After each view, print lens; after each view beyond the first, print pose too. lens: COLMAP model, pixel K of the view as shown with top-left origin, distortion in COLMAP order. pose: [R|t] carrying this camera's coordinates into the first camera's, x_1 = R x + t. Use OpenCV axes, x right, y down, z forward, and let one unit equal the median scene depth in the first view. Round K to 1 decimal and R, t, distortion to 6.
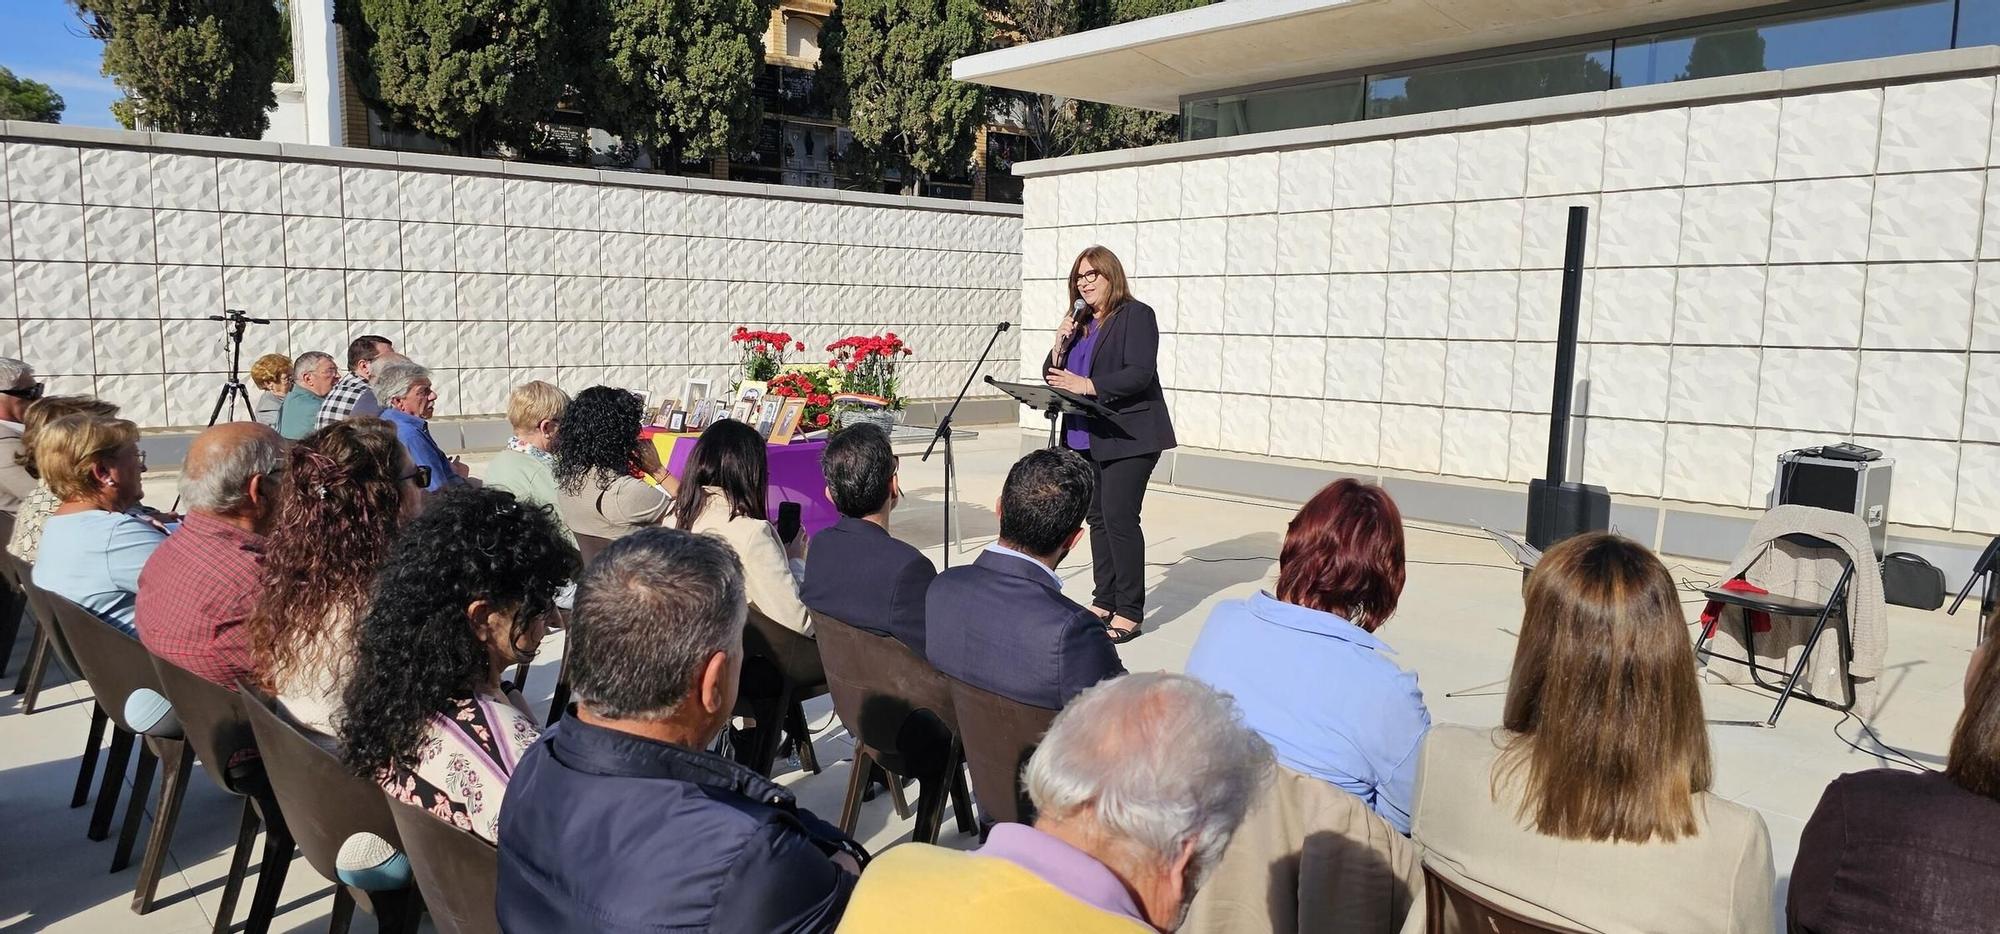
lens RADIAL K [[1370.3, 0, 1000.0], [0, 1370.3, 467.0], [0, 0, 1]] dist [0.055058, -0.050516]
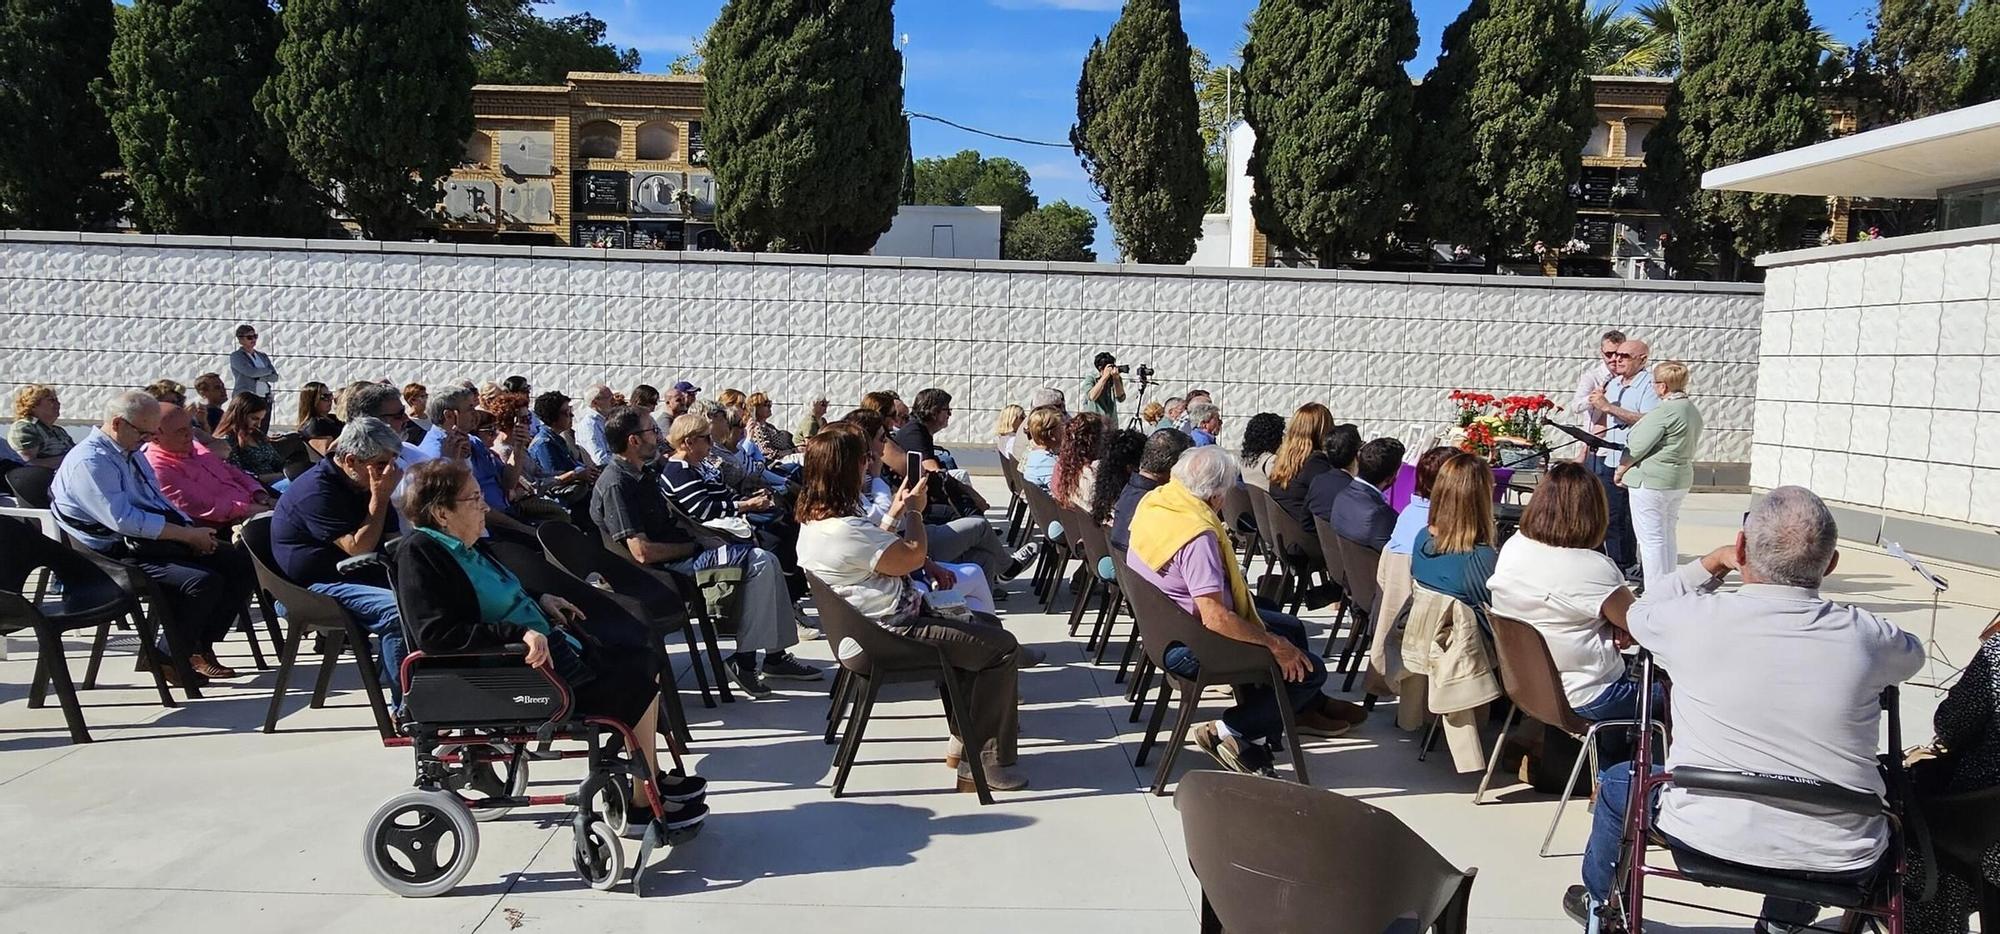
lens RADIAL K [[1370.3, 0, 1000.0], [0, 1370.3, 467.0], [0, 0, 1]] dist [0.055058, -0.050516]
pose [[0.793653, 0.056649, -0.605727, 0.310851], [-0.089593, 0.995683, -0.024271, 0.054083], [0.601737, 0.073532, 0.795302, -0.405953]]
